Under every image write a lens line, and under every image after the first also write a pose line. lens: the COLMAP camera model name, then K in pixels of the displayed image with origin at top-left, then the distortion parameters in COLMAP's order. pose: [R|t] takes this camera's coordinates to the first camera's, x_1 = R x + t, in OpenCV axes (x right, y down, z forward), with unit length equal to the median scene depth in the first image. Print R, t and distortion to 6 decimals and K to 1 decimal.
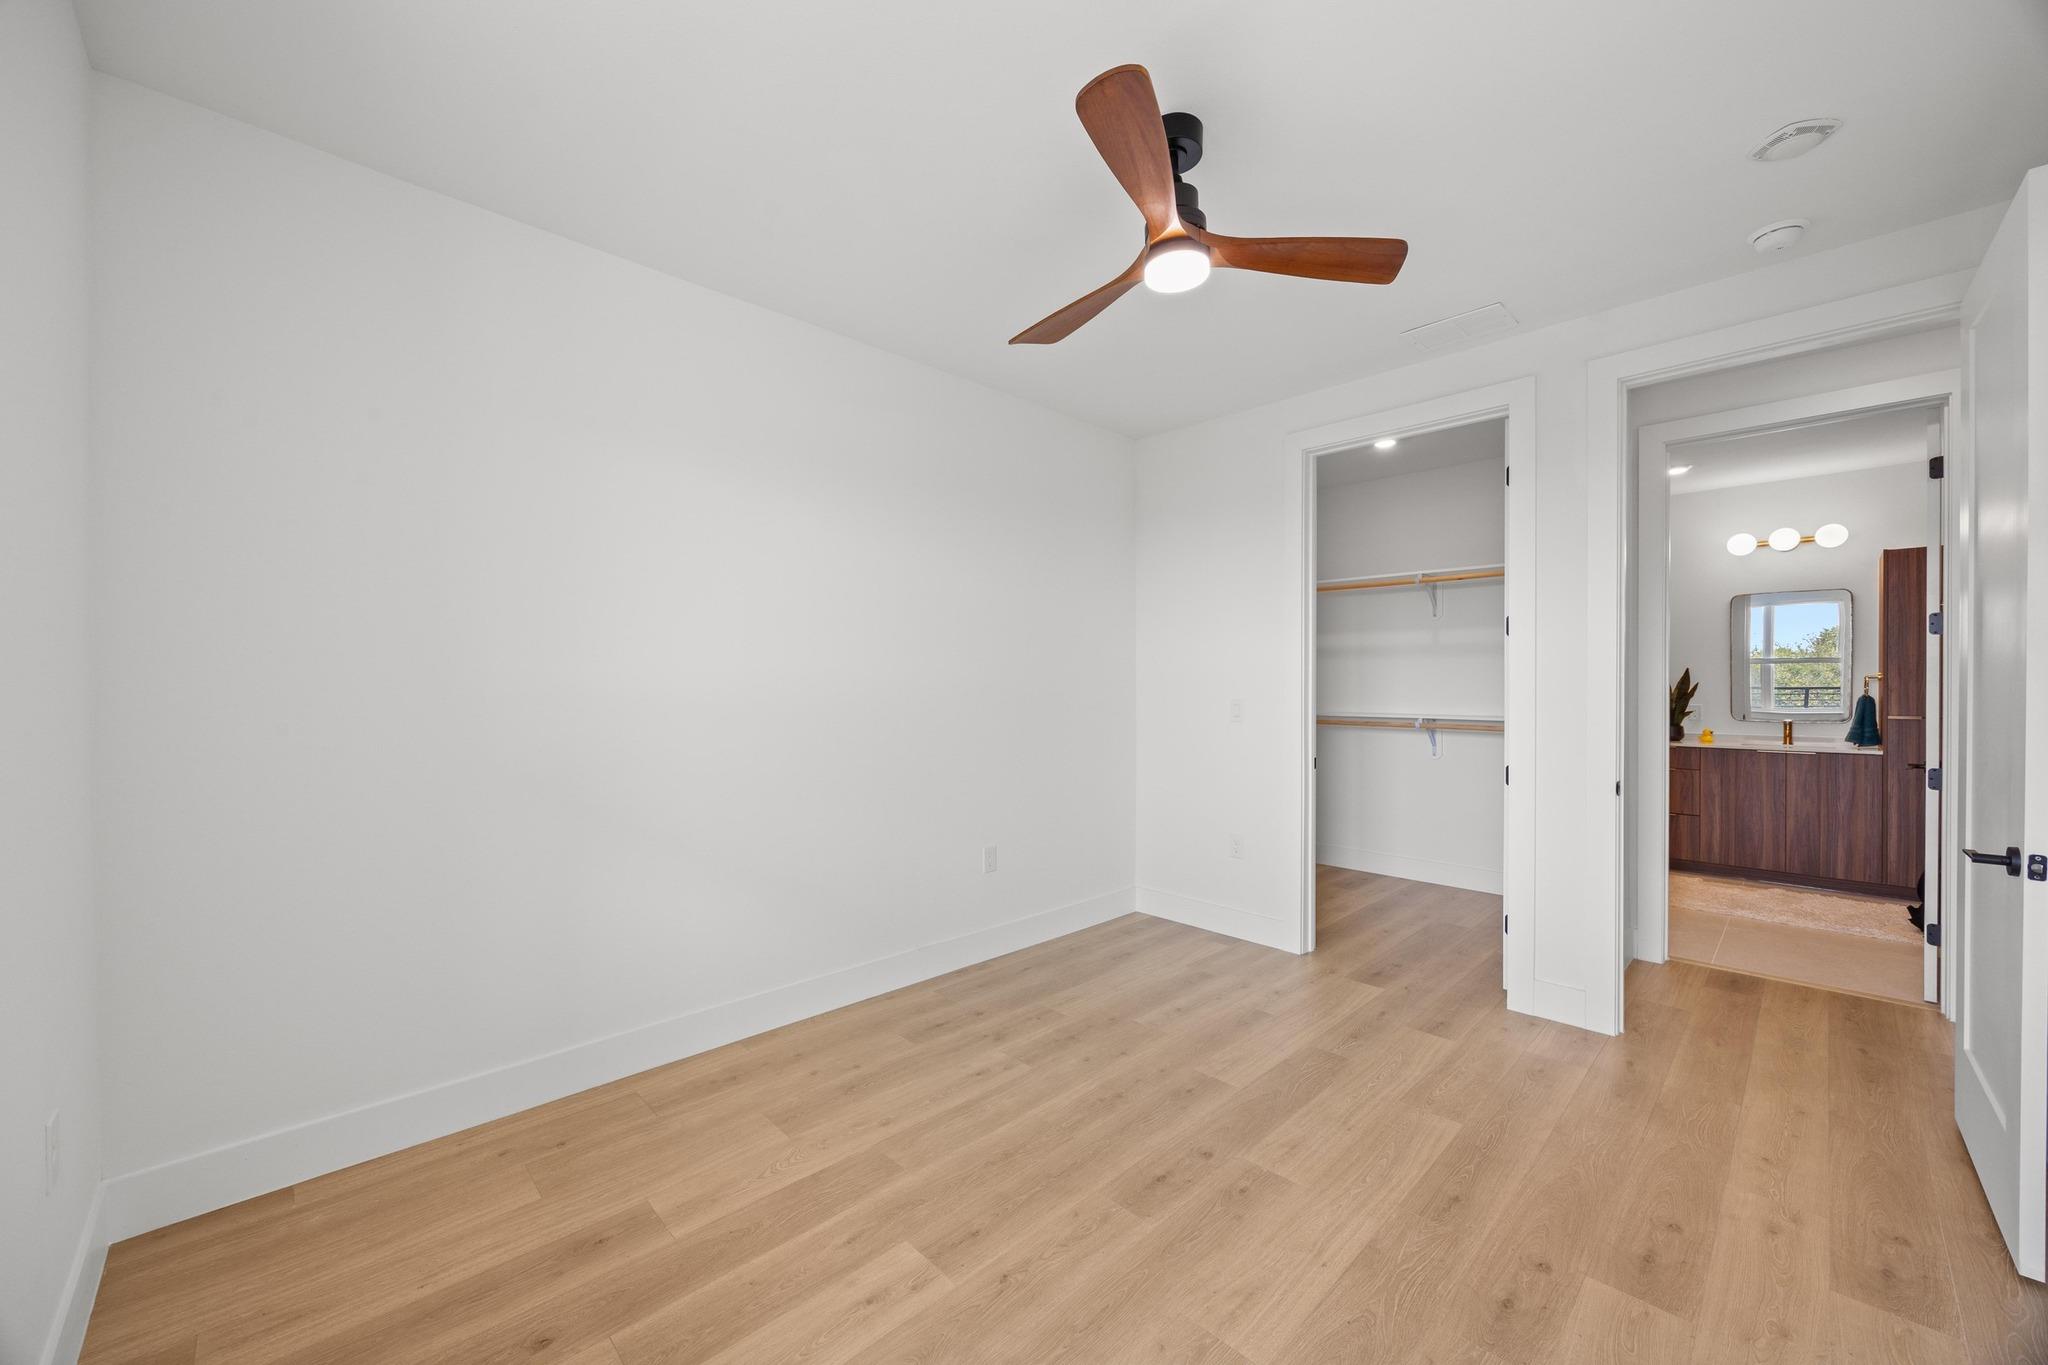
lens RADIAL K [[775.9, 0, 1022.1], [0, 775.9, 677.6], [0, 0, 1]] dist [-0.003619, -0.000014]
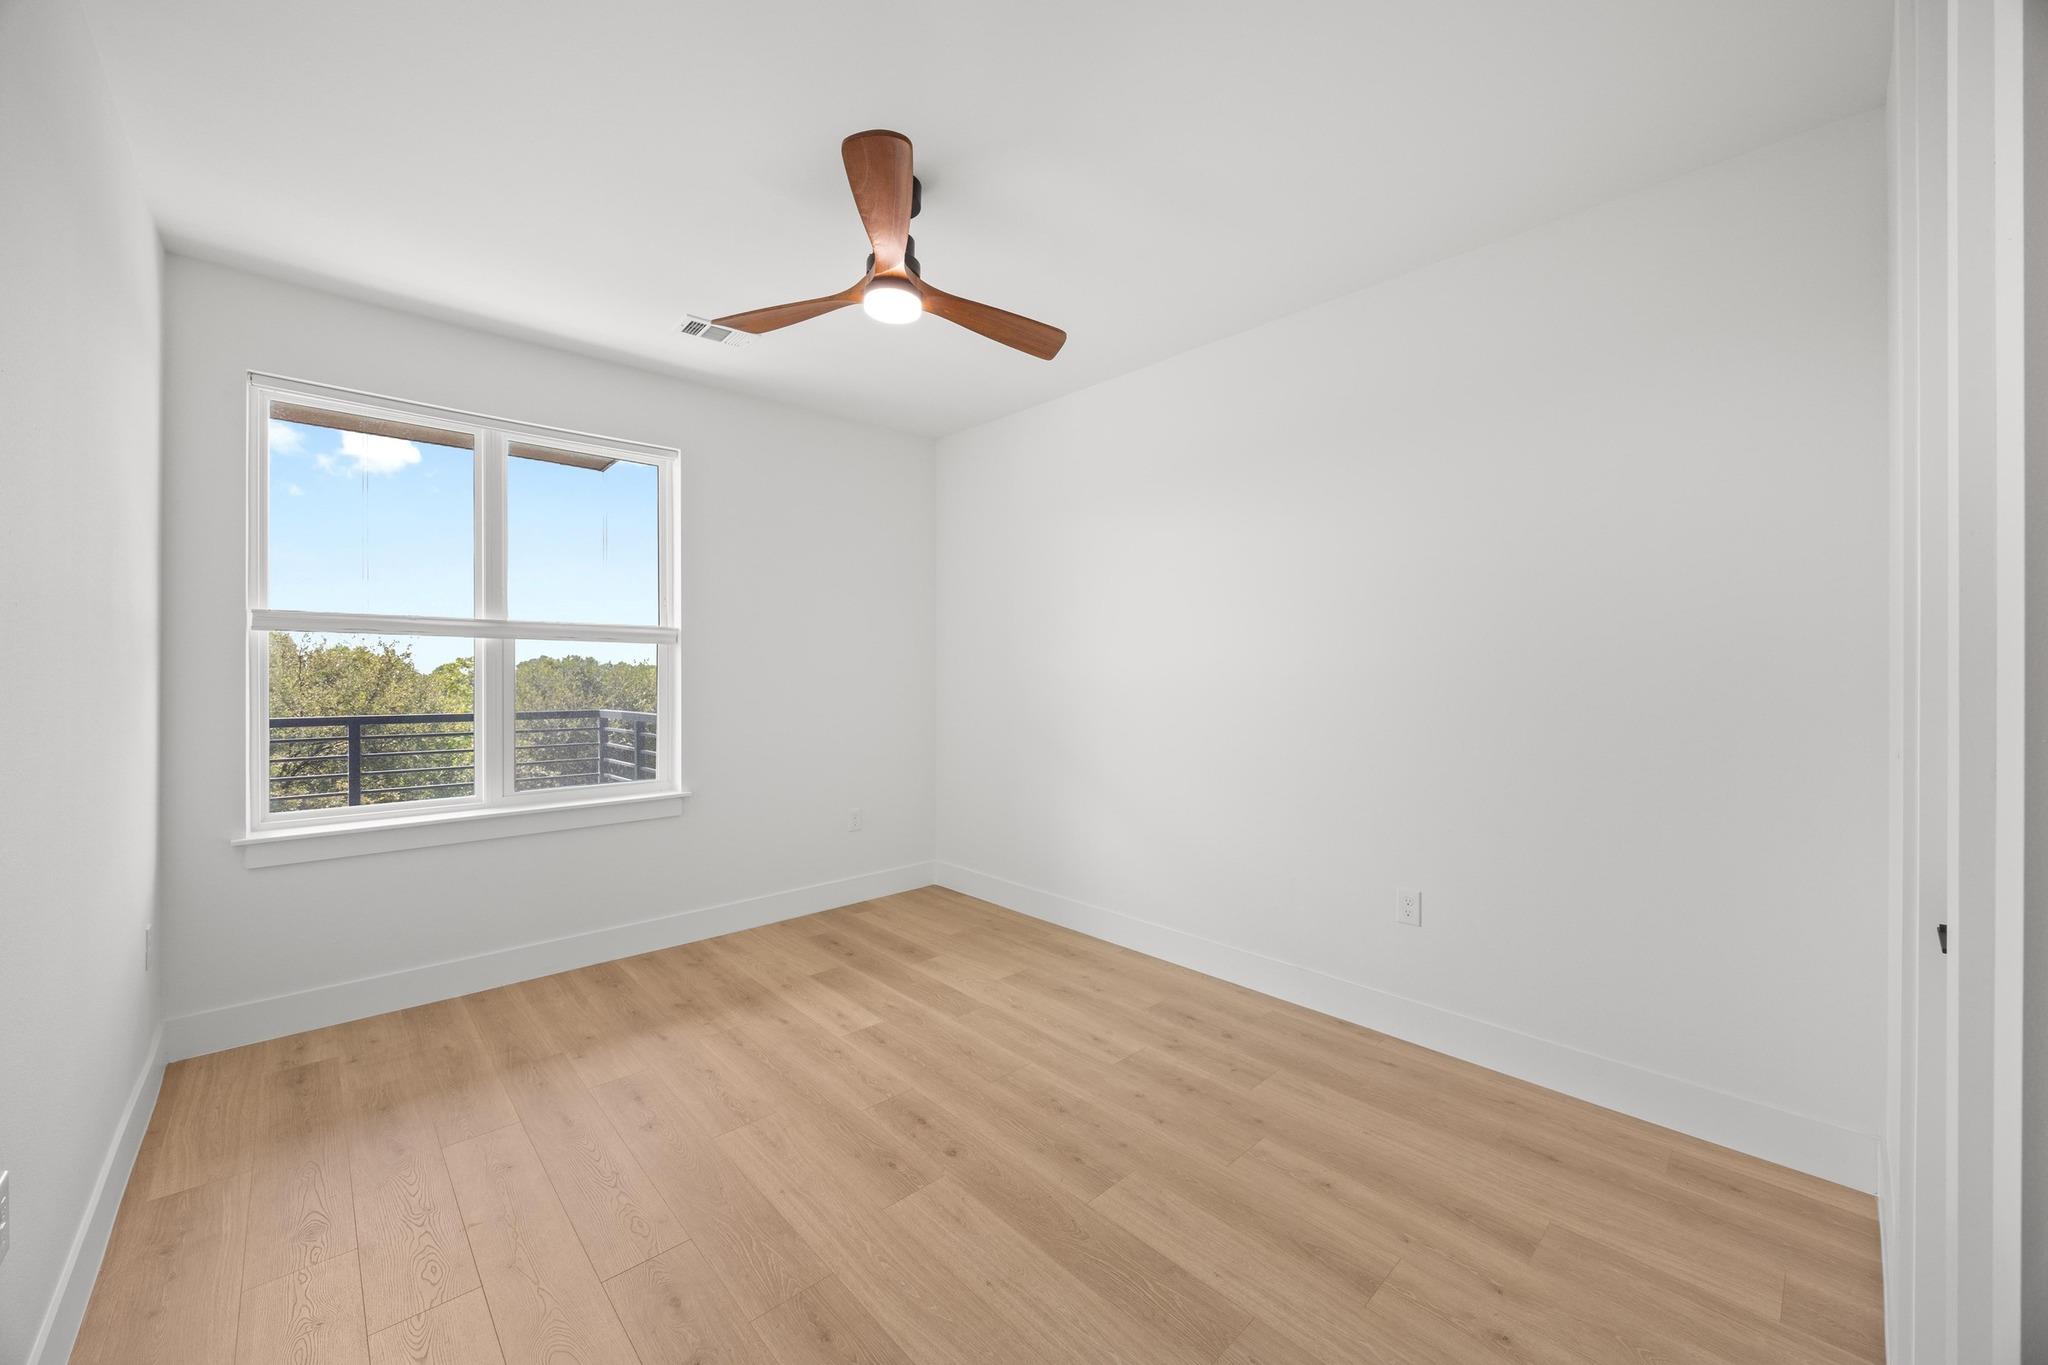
lens RADIAL K [[775.9, 0, 1022.1], [0, 775.9, 677.6], [0, 0, 1]] dist [-0.003619, -0.000014]
pose [[-0.014437, 0.005827, -0.999879, 1.056219], [0.008274, 0.999949, 0.005708, 0.009830], [0.999862, -0.008191, -0.014485, 0.965005]]
